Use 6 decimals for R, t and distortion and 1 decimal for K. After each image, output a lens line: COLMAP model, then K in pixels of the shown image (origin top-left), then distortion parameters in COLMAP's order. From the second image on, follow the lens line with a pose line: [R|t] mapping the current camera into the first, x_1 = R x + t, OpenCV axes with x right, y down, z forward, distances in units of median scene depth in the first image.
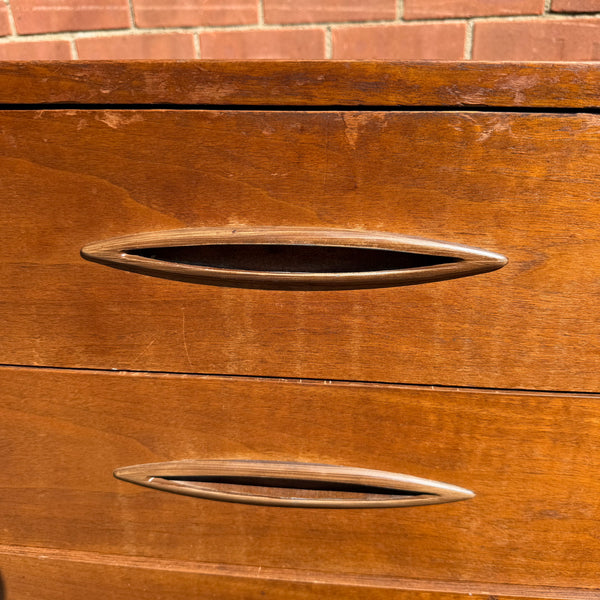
lens RADIAL K [[584.3, 0, 300.0], [0, 584.3, 303.6], [0, 0, 1]] dist [-0.007041, 0.000000]
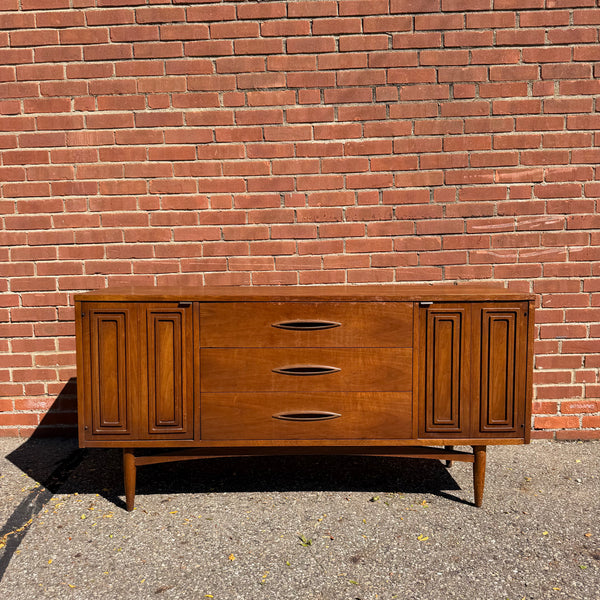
lens RADIAL K [[584.3, 0, 288.2], [0, 584.3, 288.9], [0, 0, 1]] dist [-0.007041, 0.000000]
pose [[0.995749, -0.009978, 0.091562, -0.388540], [0.038269, 0.949064, -0.312752, 0.745494], [-0.083777, 0.314927, 0.945411, -2.478002]]
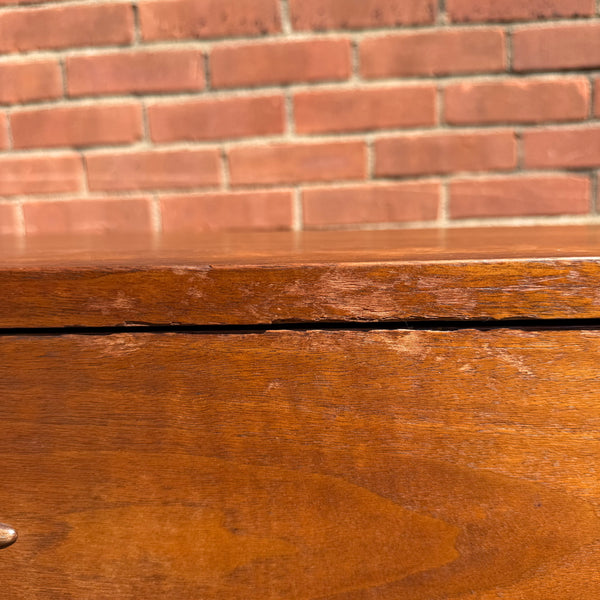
lens RADIAL K [[584.3, 0, 305.2], [0, 584.3, 308.2], [0, 0, 1]] dist [-0.007041, 0.000000]
pose [[0.996906, -0.030336, 0.072516, 0.321312], [0.046487, 0.971440, -0.232686, -0.077443], [-0.063386, 0.235337, 0.969845, 0.120212]]
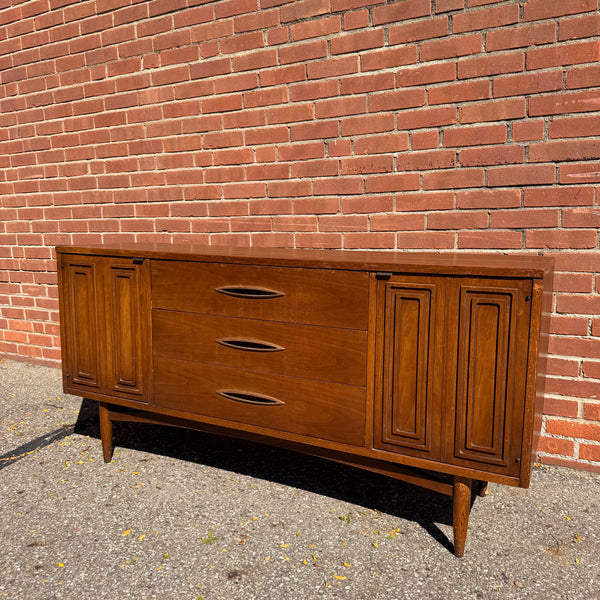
lens RADIAL K [[584.3, 0, 284.2], [0, 584.3, 295.2], [0, 0, 1]] dist [-0.007041, 0.000000]
pose [[0.917367, 0.056742, -0.393978, 1.170651], [-0.155470, 0.962243, -0.223421, 0.536260], [0.366425, 0.266210, 0.891552, -1.772266]]
